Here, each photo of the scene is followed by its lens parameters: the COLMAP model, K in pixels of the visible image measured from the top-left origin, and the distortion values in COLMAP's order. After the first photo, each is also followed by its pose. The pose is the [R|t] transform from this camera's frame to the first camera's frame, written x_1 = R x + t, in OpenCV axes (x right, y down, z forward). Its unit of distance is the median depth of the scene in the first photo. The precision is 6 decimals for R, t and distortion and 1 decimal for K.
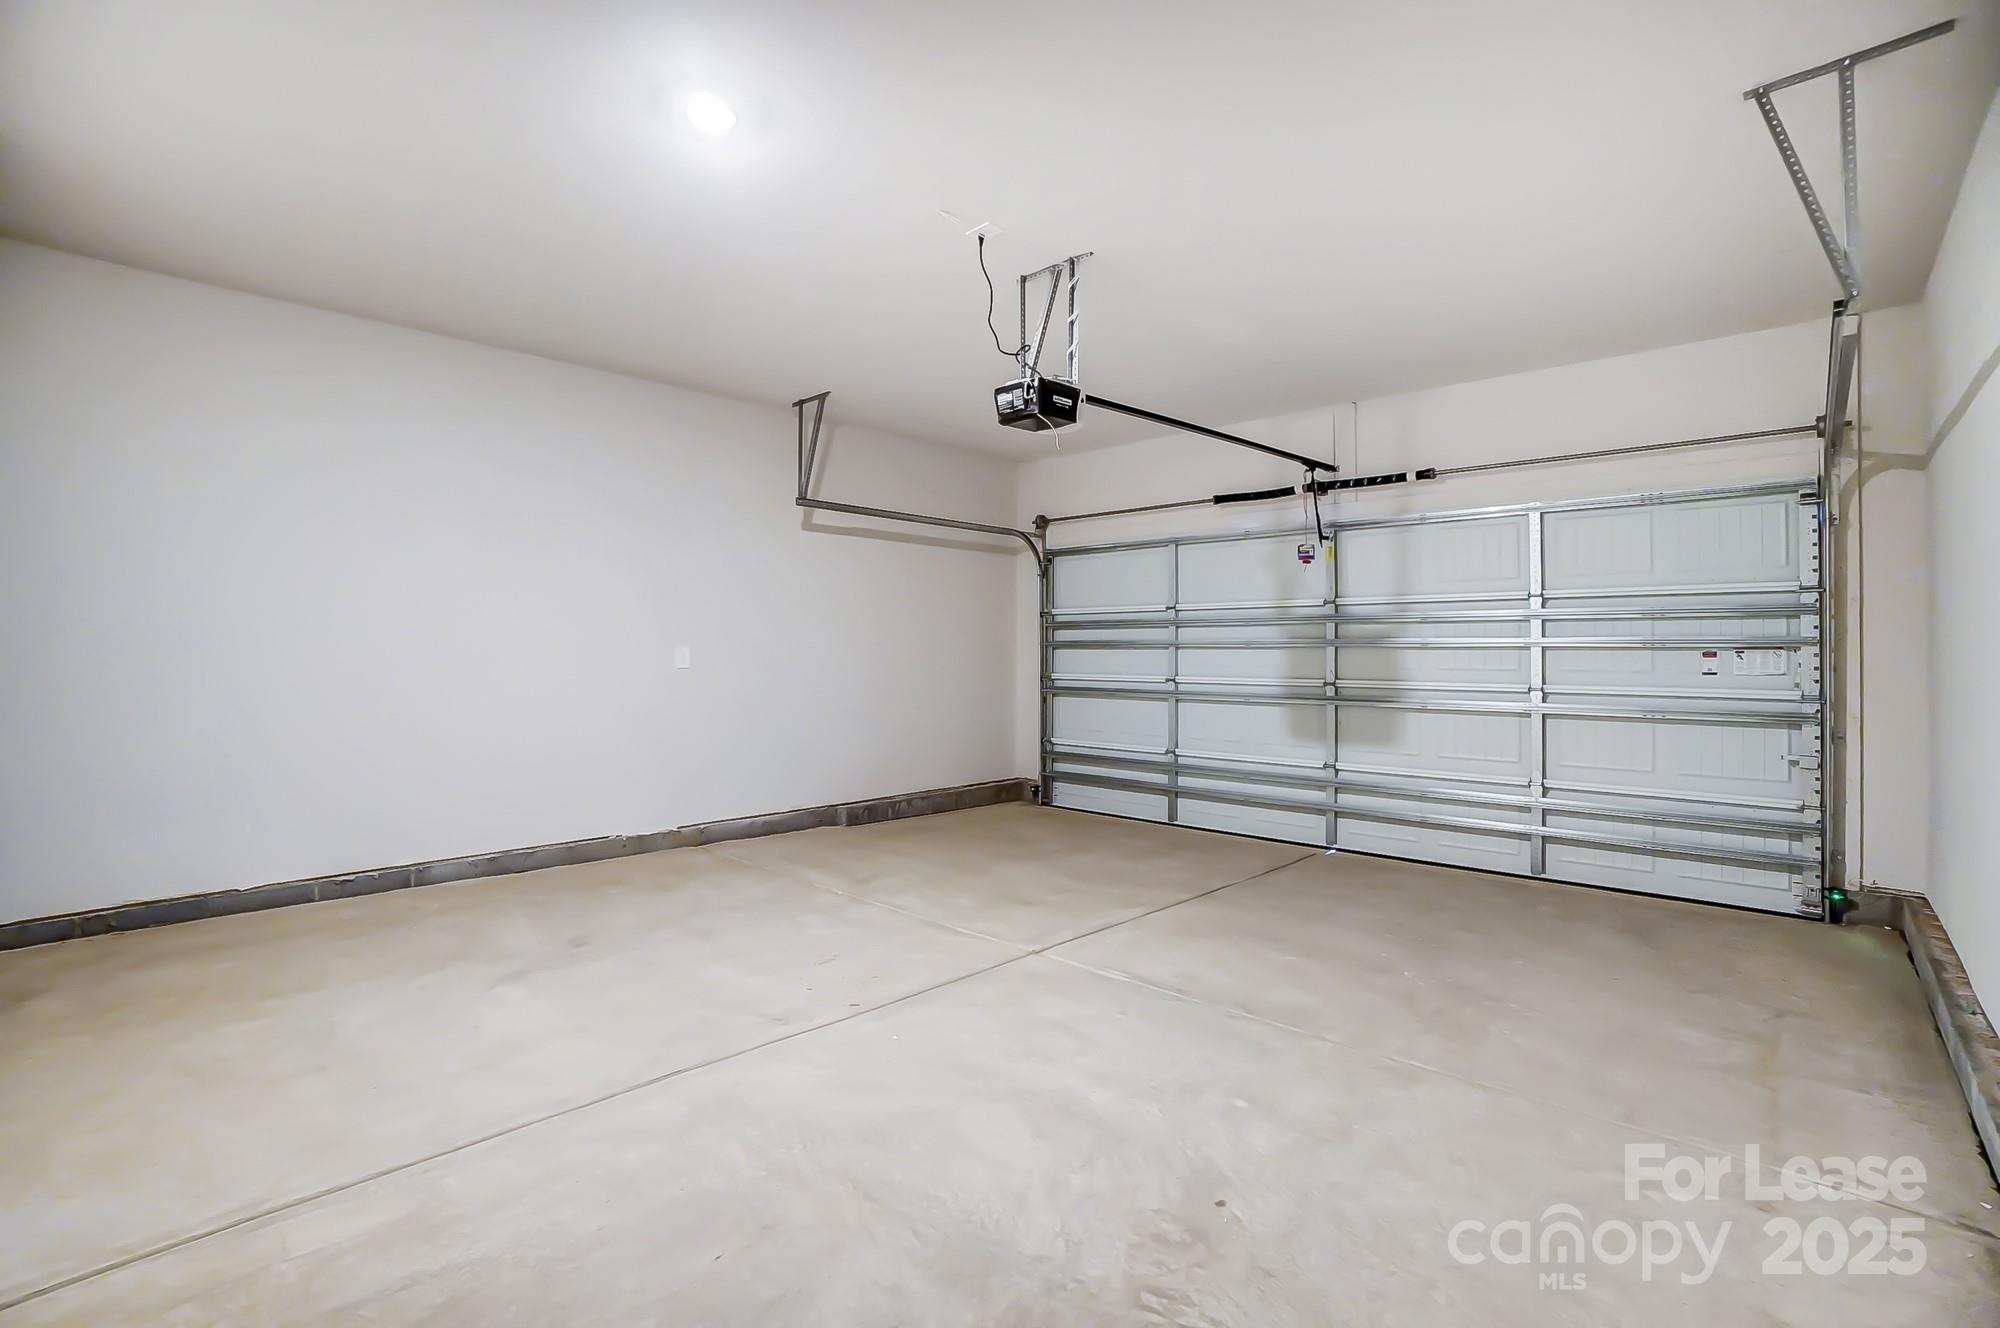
lens RADIAL K [[885.9, 0, 1016.0], [0, 885.9, 641.3], [0, 0, 1]] dist [-0.057792, 0.019963]
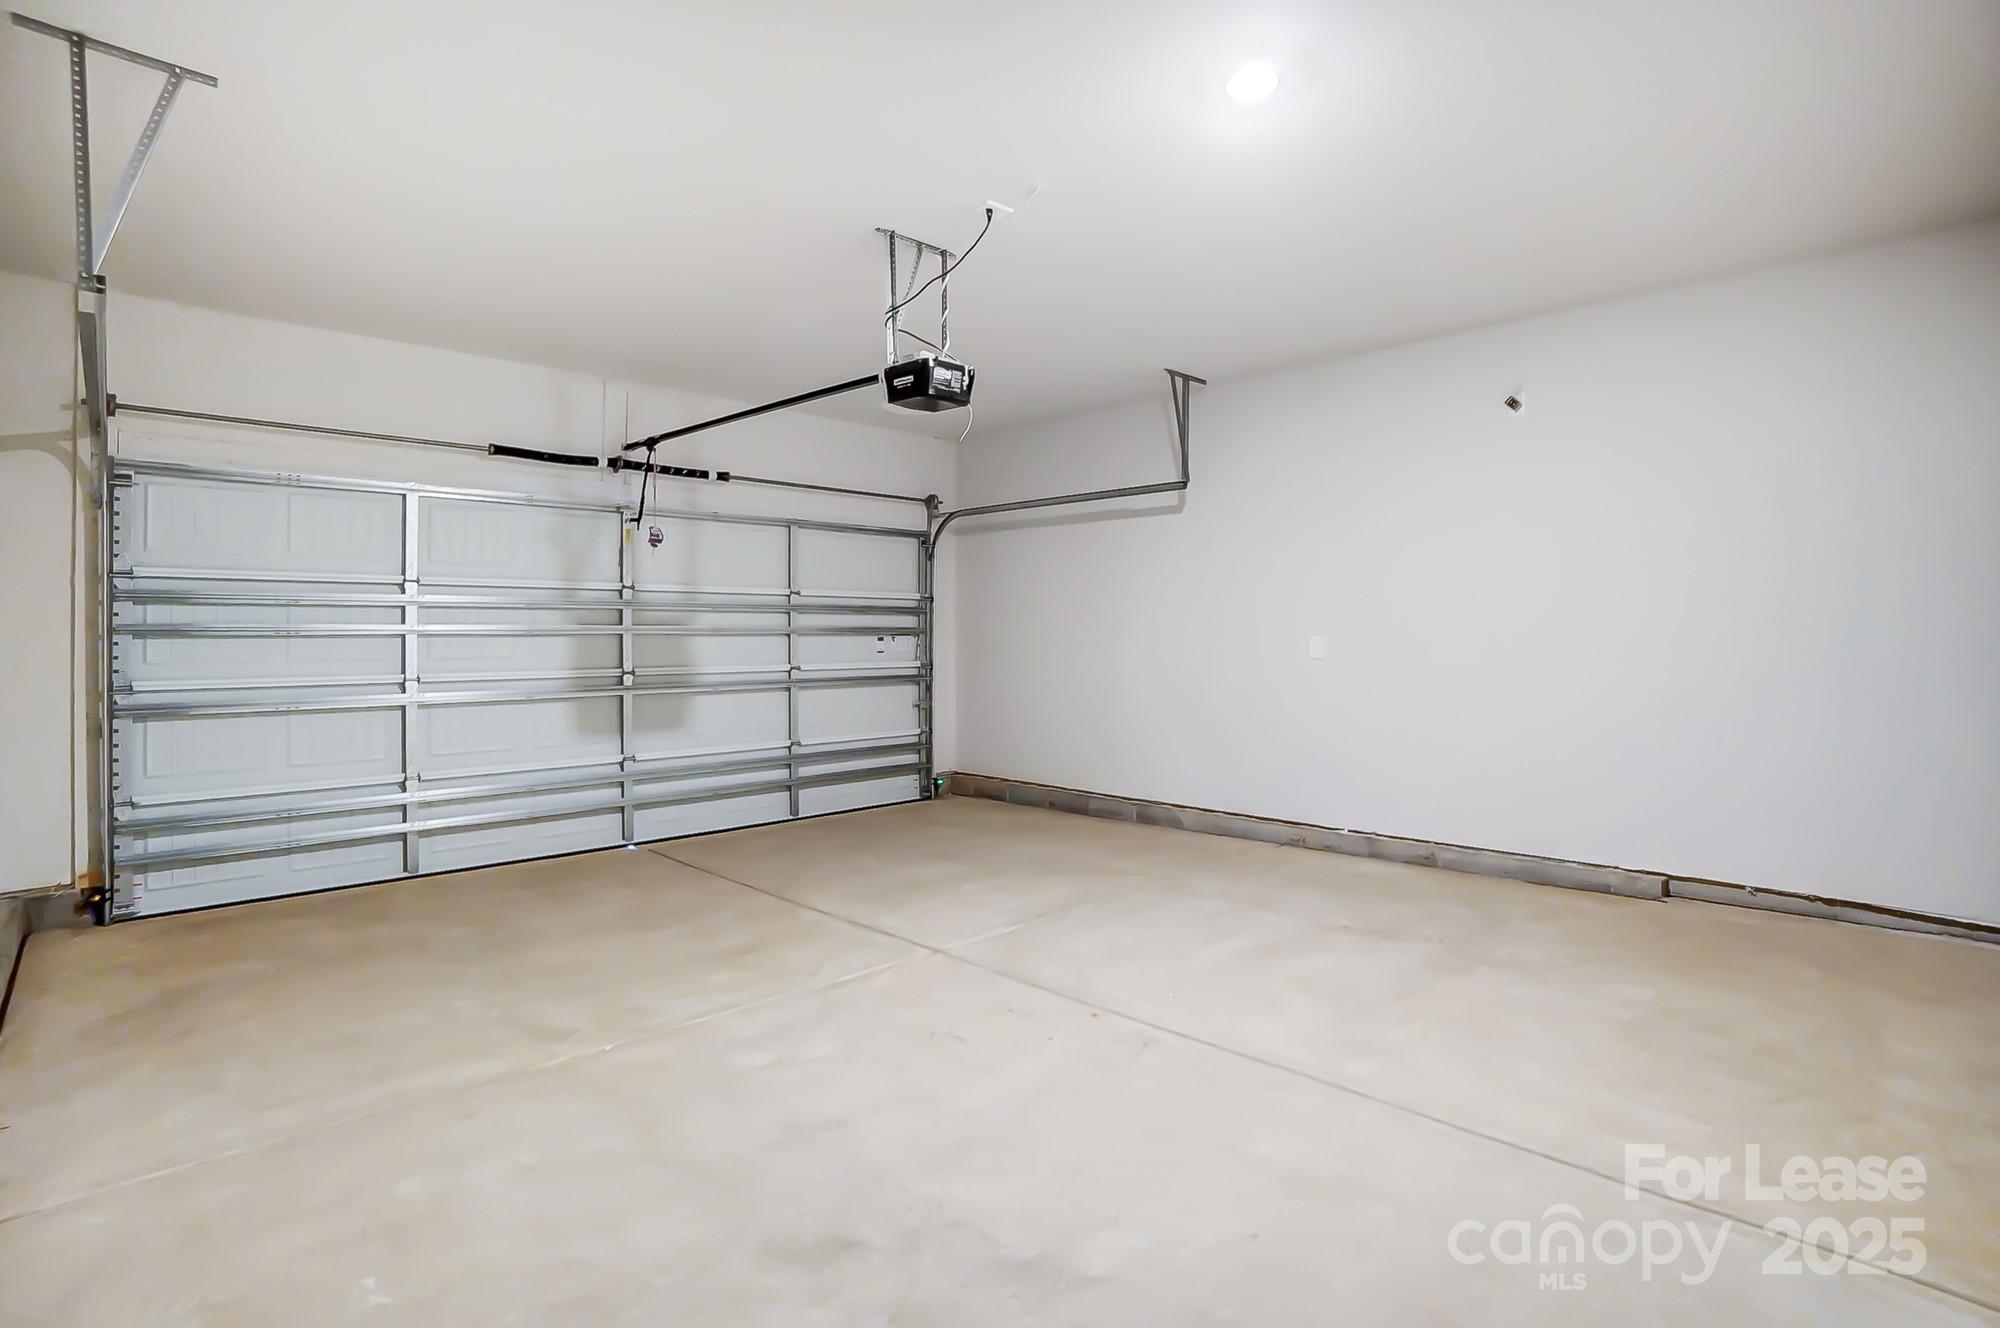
lens RADIAL K [[885.9, 0, 1016.0], [0, 885.9, 641.3], [0, 0, 1]] dist [-0.057792, 0.019963]
pose [[0.103000, -0.008277, 0.994647, -0.540108], [-0.005048, 0.999948, 0.008843, 0.003415], [-0.994669, -0.005932, 0.102953, 0.478130]]
